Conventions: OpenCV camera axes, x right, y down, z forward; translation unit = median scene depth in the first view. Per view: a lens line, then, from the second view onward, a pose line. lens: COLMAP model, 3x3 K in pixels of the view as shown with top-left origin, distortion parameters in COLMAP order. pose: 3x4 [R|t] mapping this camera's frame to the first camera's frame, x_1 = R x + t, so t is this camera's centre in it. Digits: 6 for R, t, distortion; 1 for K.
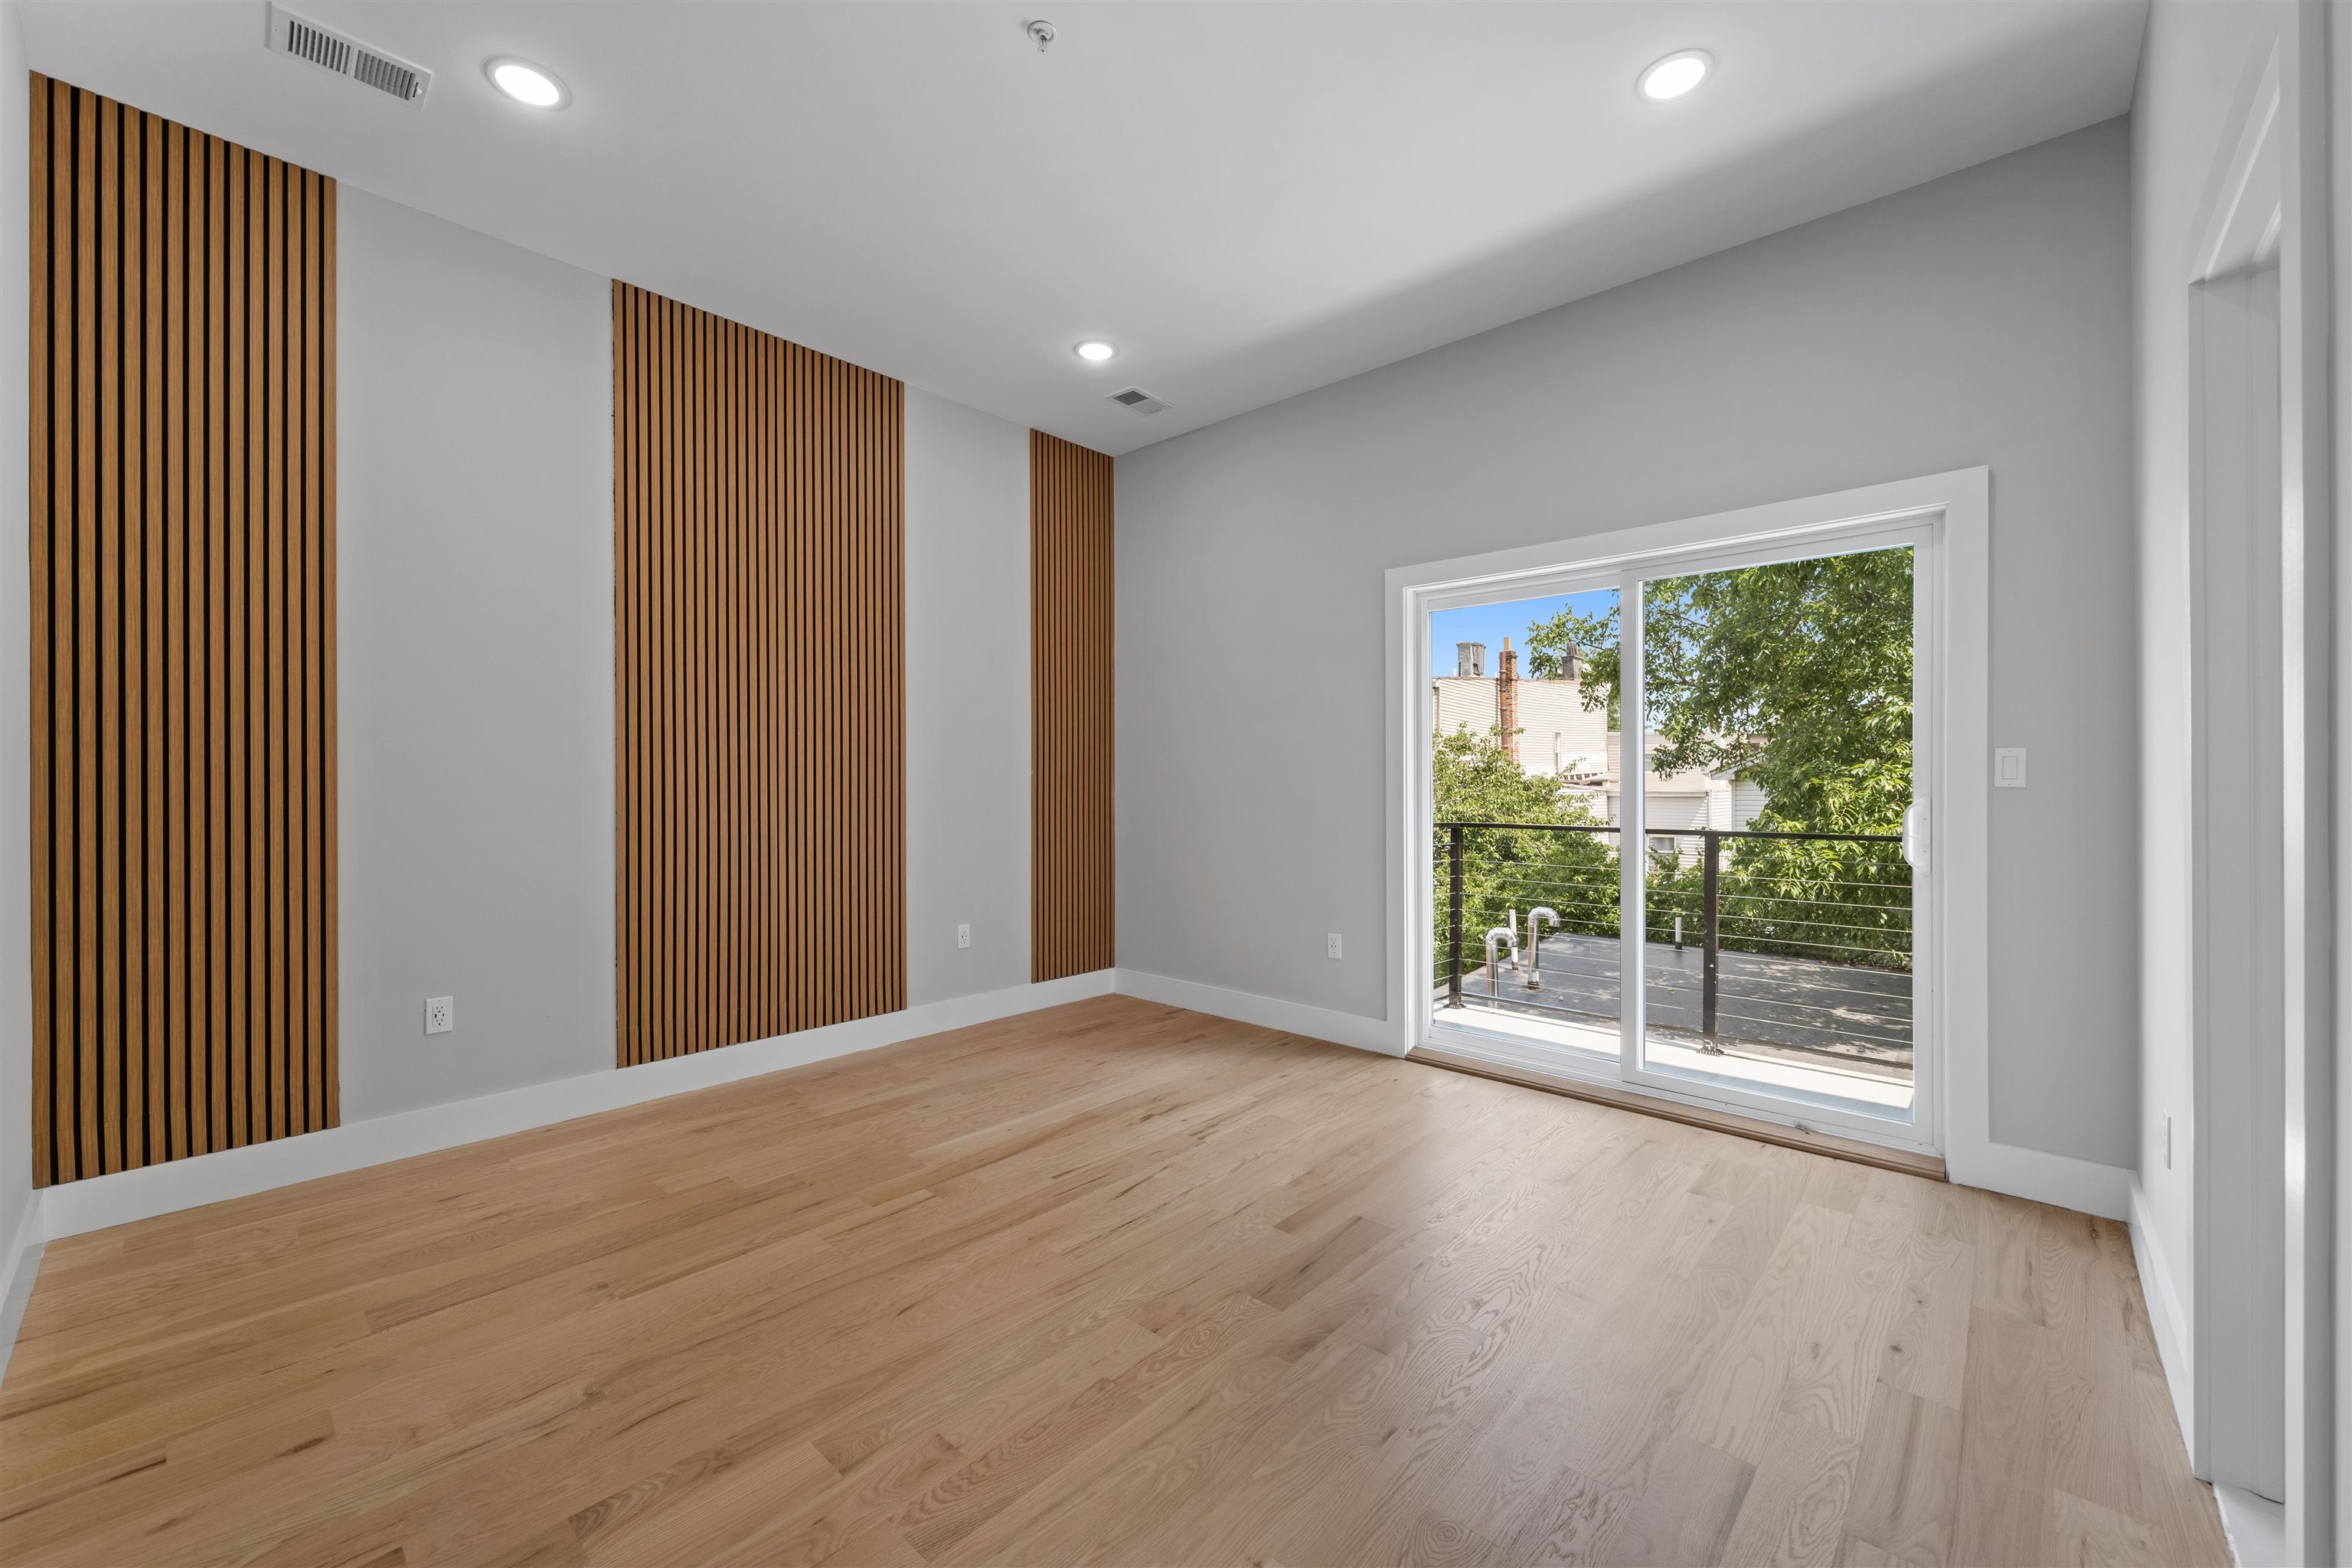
lens RADIAL K [[922.2, 0, 1170.9], [0, 922.2, 791.5], [0, 0, 1]] dist [-0.000960, -0.000338]
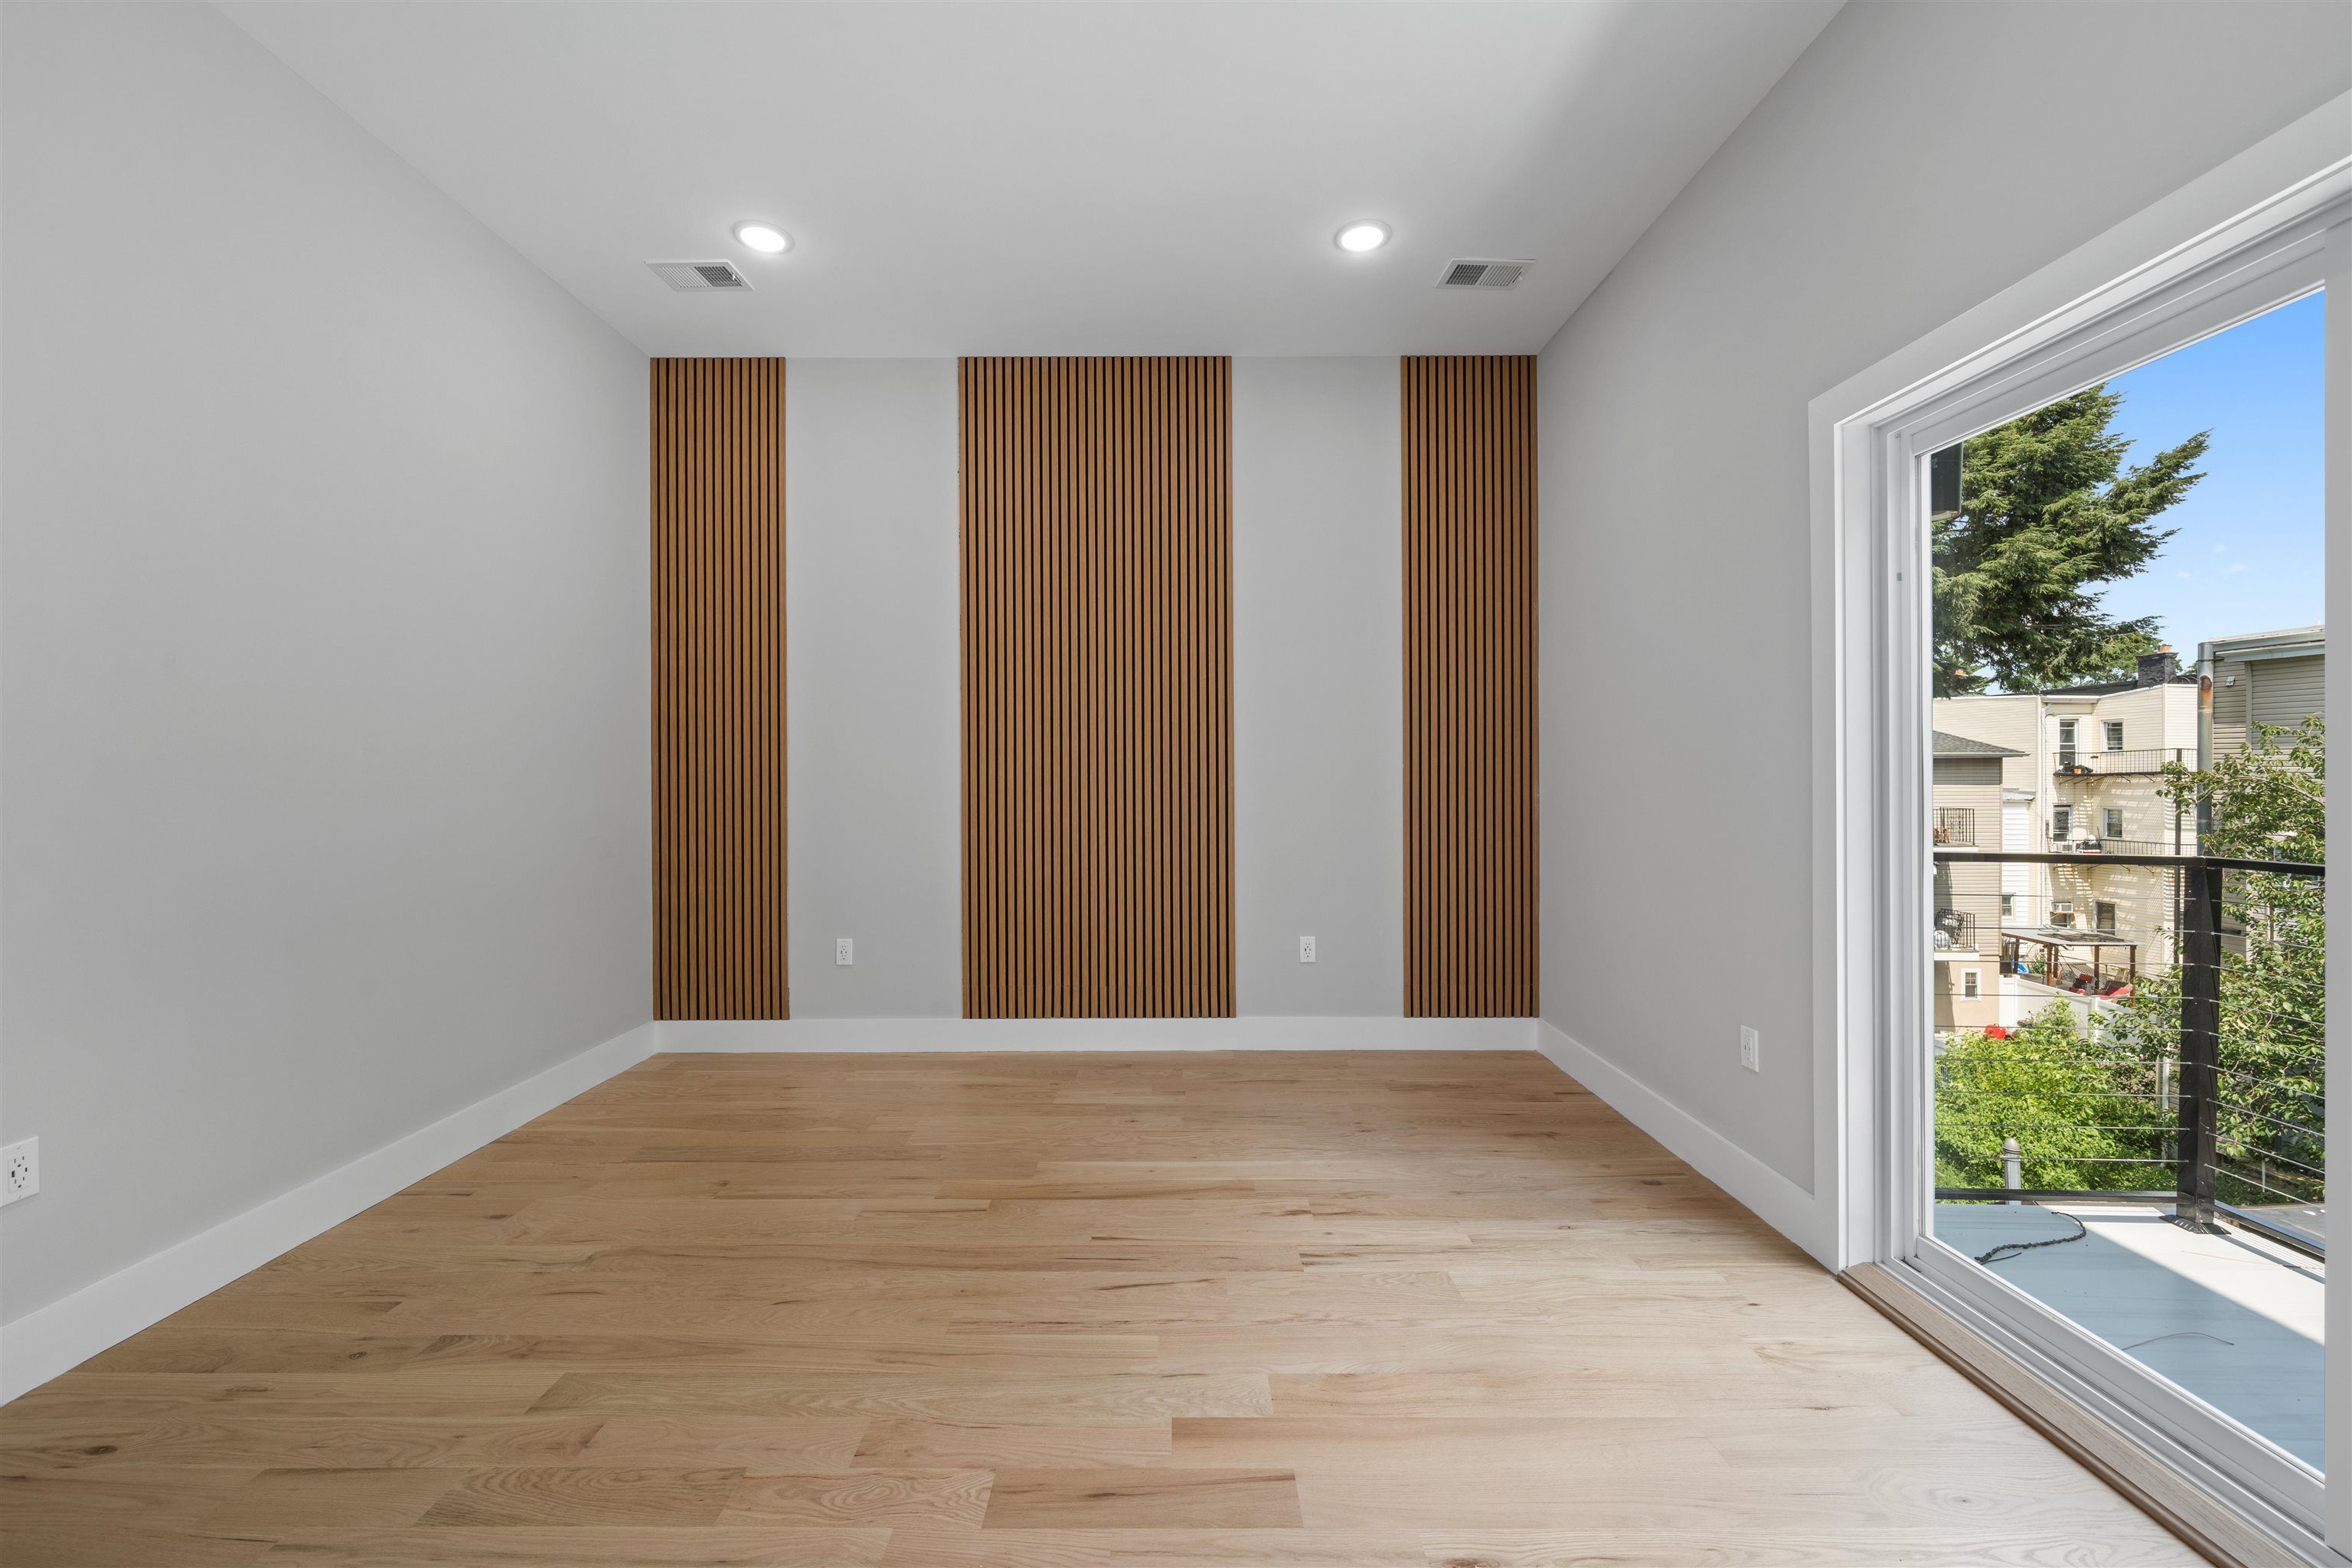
lens RADIAL K [[922.2, 0, 1170.6], [0, 922.2, 785.5], [0, 0, 1]] dist [-0.000960, -0.000338]
pose [[0.676768, 0.004875, -0.736180, 0.553789], [-0.005279, 0.999985, 0.001769, -0.005083], [0.736177, 0.002689, 0.676784, 0.471810]]
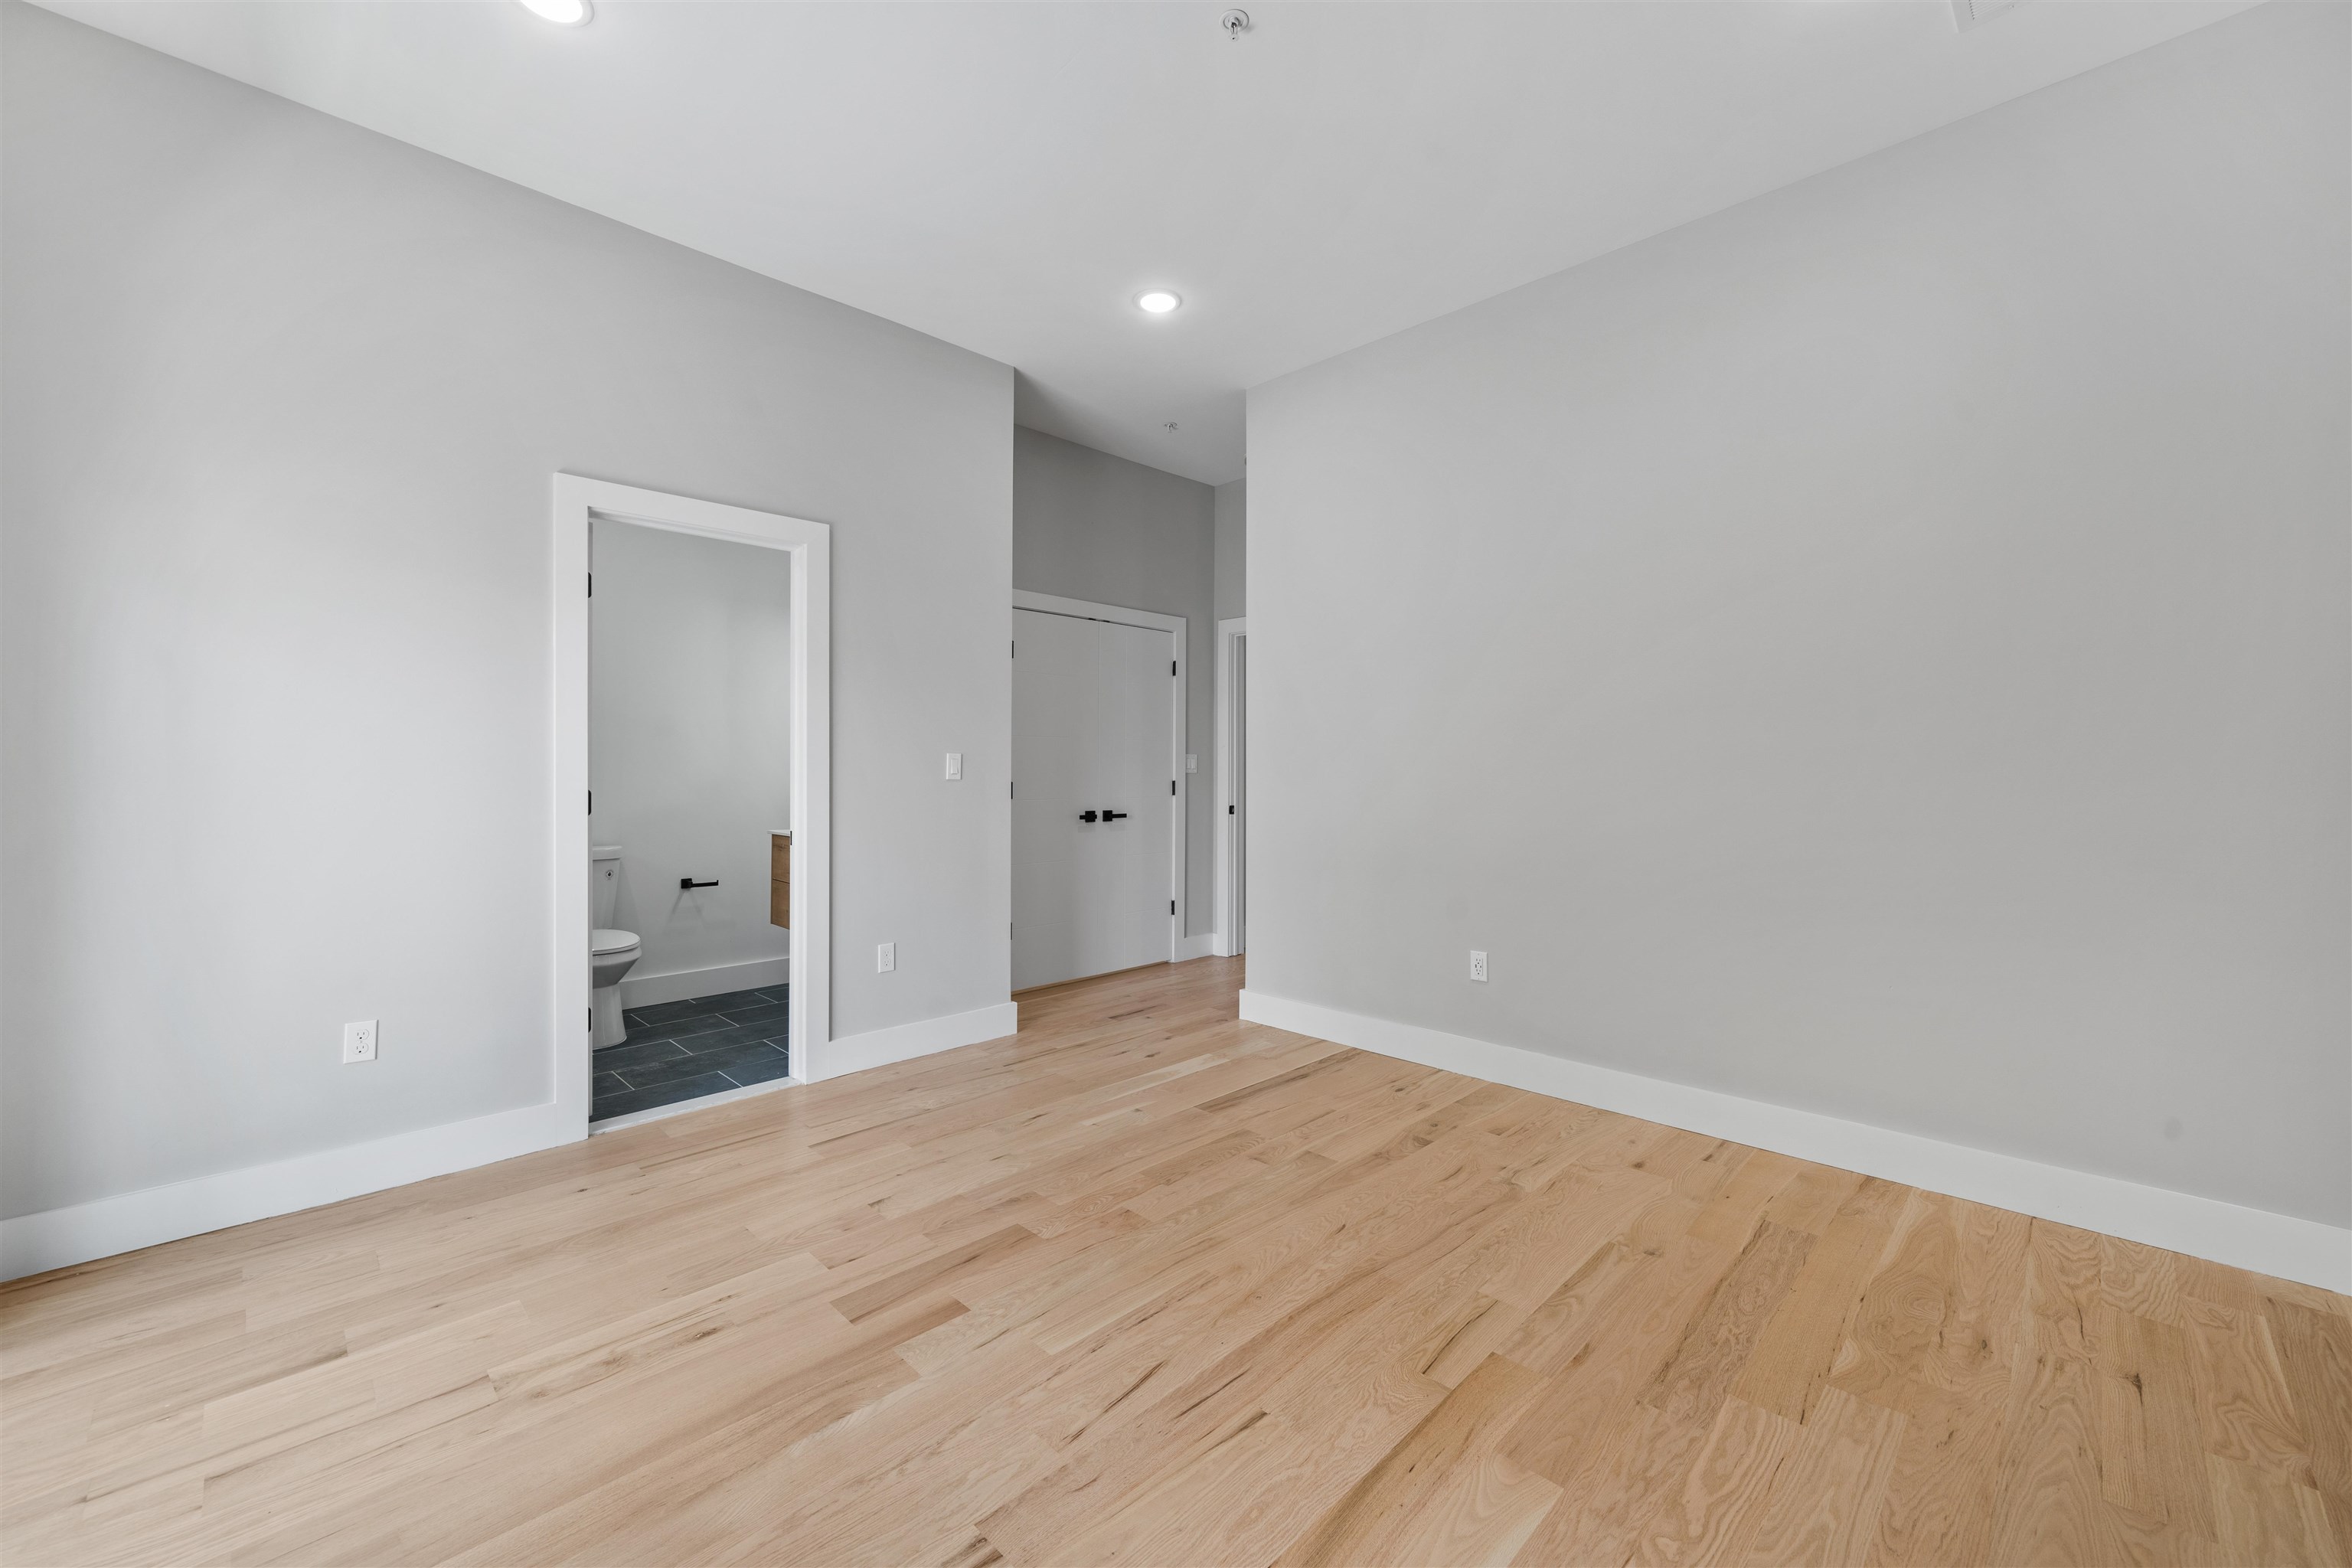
lens RADIAL K [[922.2, 0, 1172.4], [0, 922.2, 763.3], [0, 0, 1]] dist [-0.000960, -0.000338]
pose [[-0.999270, -0.000739, 0.038207, -0.089970], [-0.000536, 0.999986, 0.005339, -0.019040], [-0.038211, 0.005315, -0.999256, 1.622253]]
